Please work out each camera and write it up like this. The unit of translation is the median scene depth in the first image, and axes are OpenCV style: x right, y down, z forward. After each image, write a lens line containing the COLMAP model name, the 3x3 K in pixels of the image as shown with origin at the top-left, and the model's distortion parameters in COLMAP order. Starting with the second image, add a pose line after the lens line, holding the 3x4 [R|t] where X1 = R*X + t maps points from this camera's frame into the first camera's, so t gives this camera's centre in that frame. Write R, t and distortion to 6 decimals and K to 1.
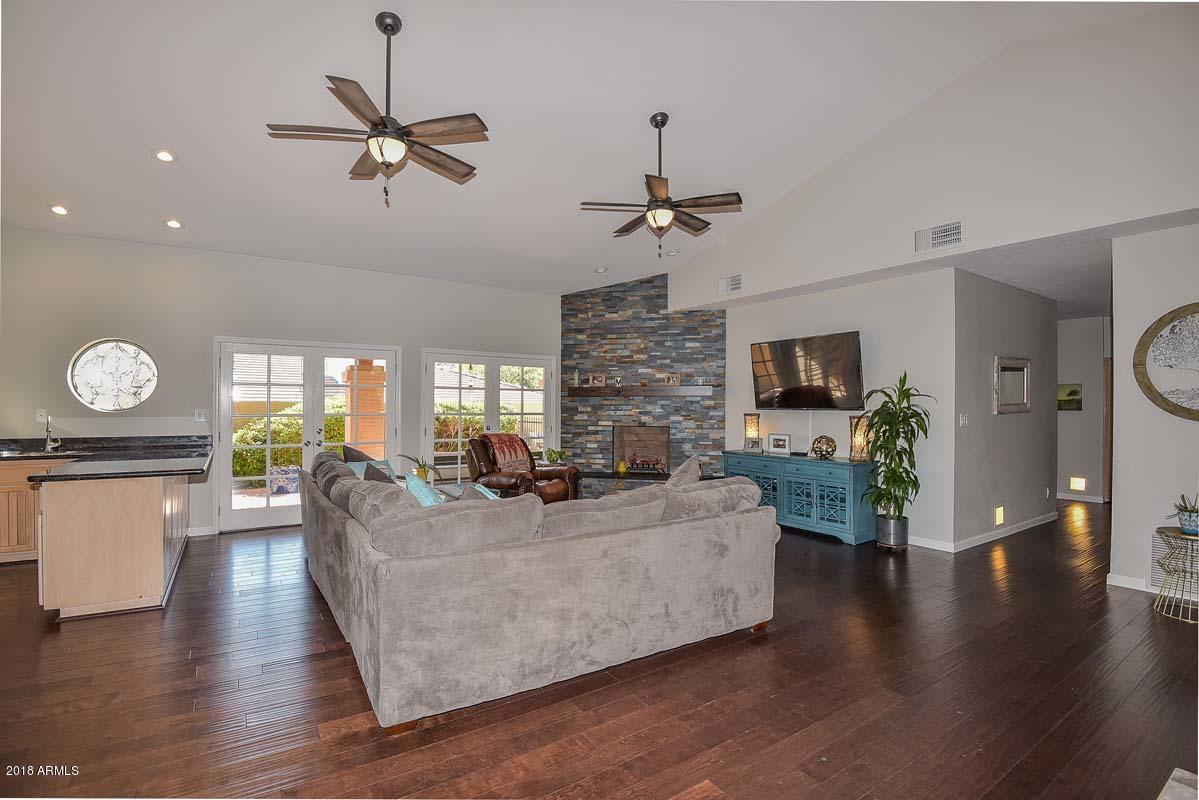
lens RADIAL K [[553.2, 0, 599.5], [0, 553.2, 400.0], [0, 0, 1]] dist [0.000610, -0.032919]
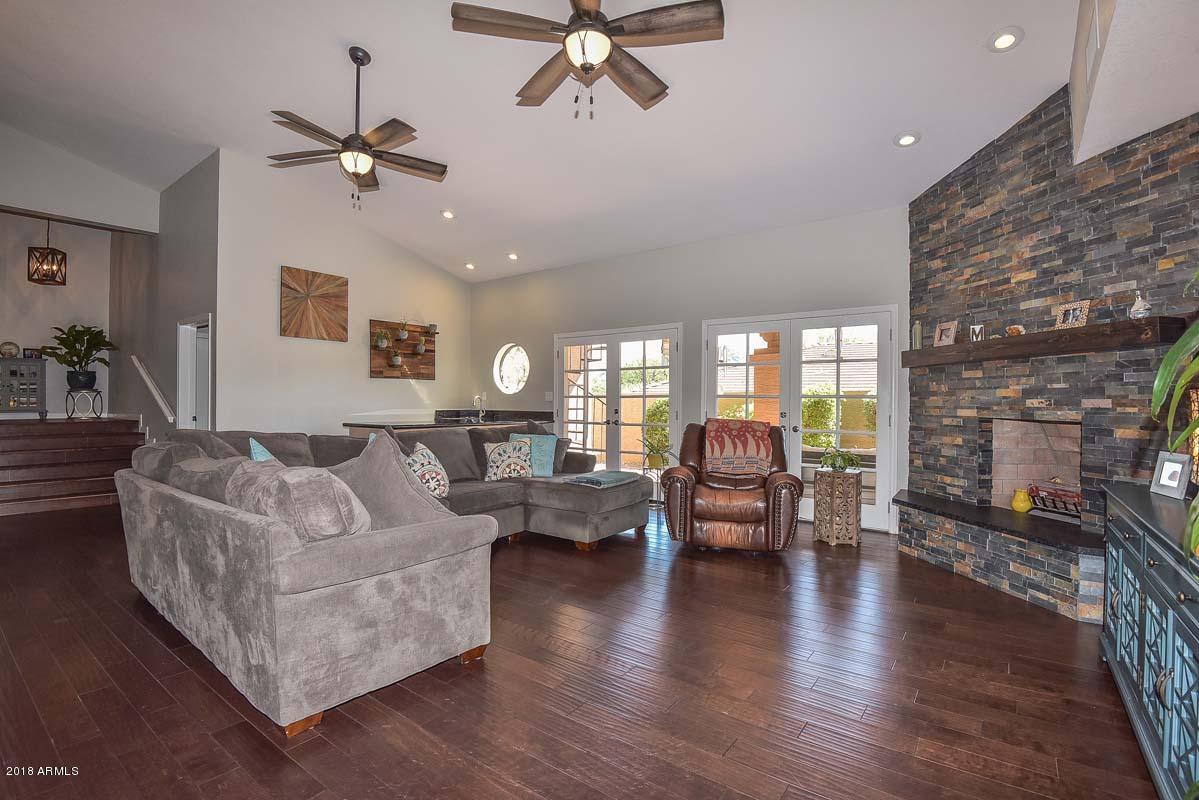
lens RADIAL K [[553.2, 0, 599.5], [0, 553.2, 400.0], [0, 0, 1]] dist [0.000610, -0.032919]
pose [[0.336133, -0.000556, -0.941814, 0.396202], [0.011475, 0.999928, 0.003505, 0.023475], [0.941745, -0.011985, 0.336115, 0.479405]]
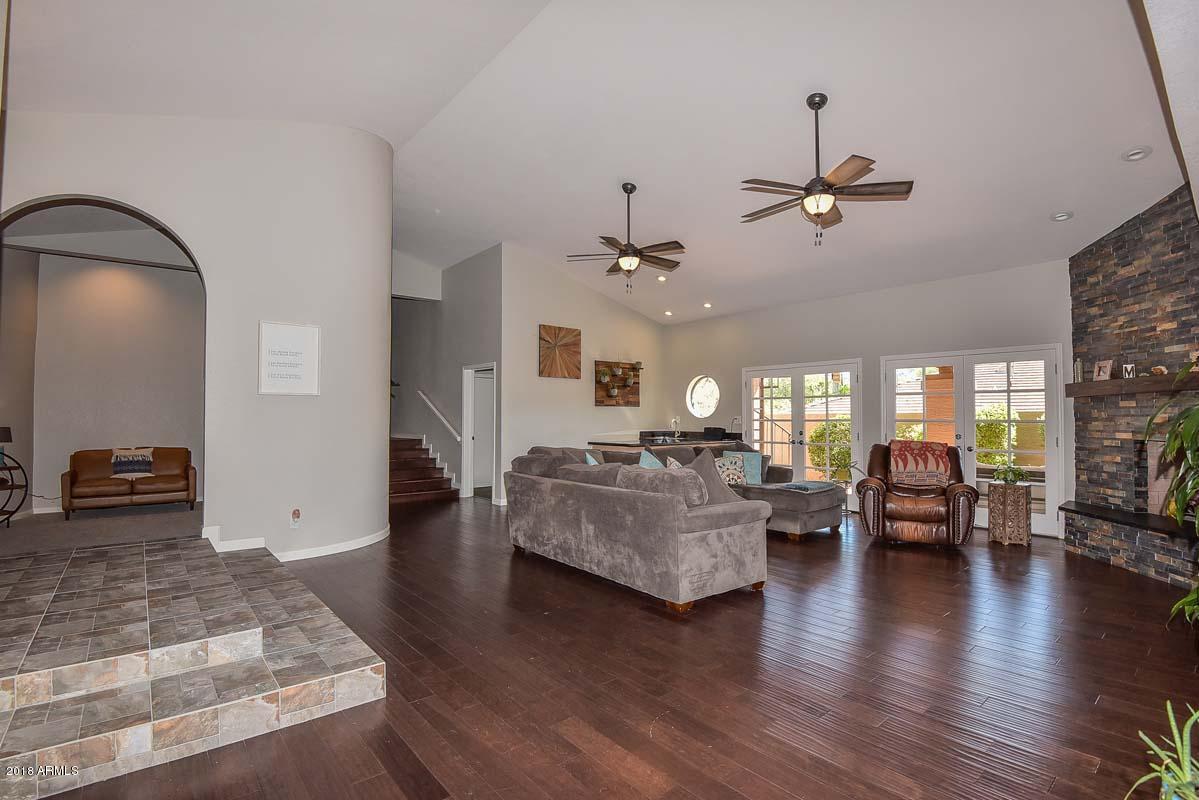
lens RADIAL K [[565.4, 0, 599.5], [0, 565.4, 400.0], [0, 0, 1]] dist [-0.036325, -0.005427]
pose [[0.103445, -0.032754, -0.994096, 0.586364], [0.016376, 0.999378, -0.031224, 0.009757], [0.994500, -0.013049, 0.103917, 0.315895]]
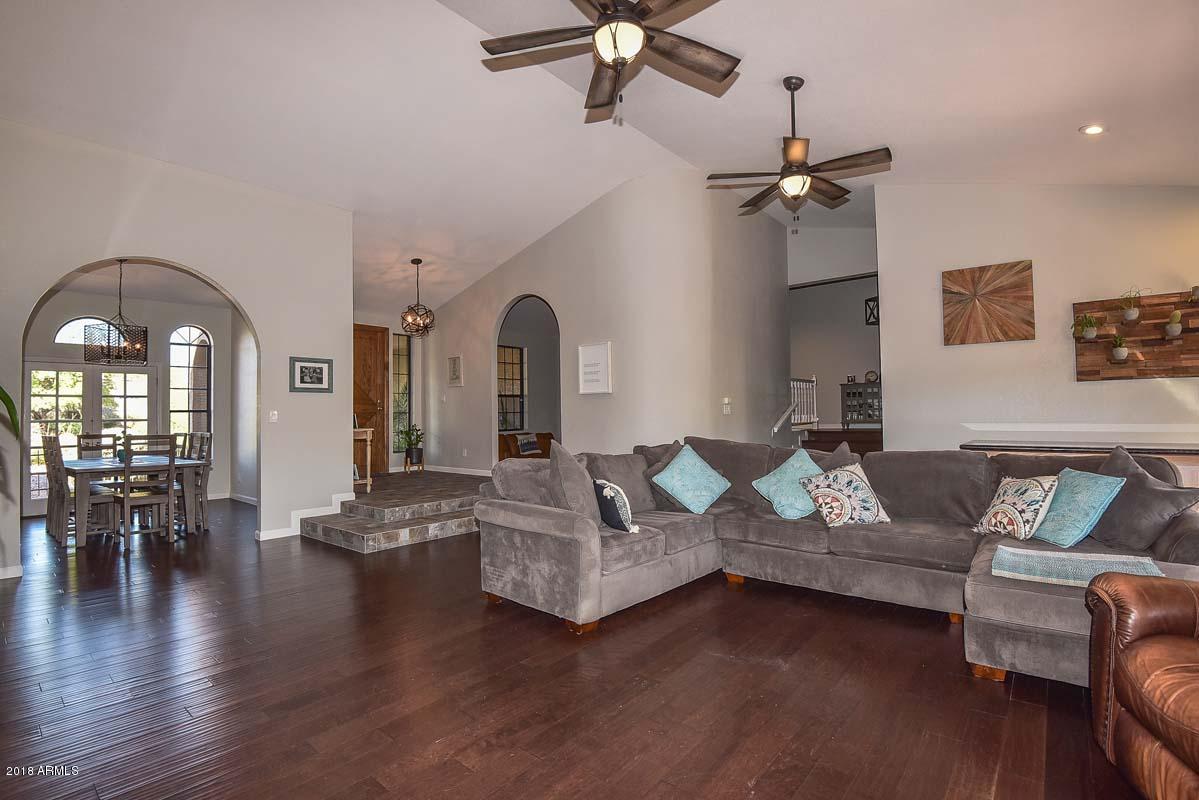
lens RADIAL K [[553.2, 0, 599.5], [0, 553.2, 400.0], [0, 0, 1]] dist [0.000610, -0.032919]
pose [[-0.961324, 0.003218, -0.275401, 0.155193], [0.015710, 0.998944, -0.043164, 0.028141], [0.274972, -0.045821, -0.960360, 0.906359]]
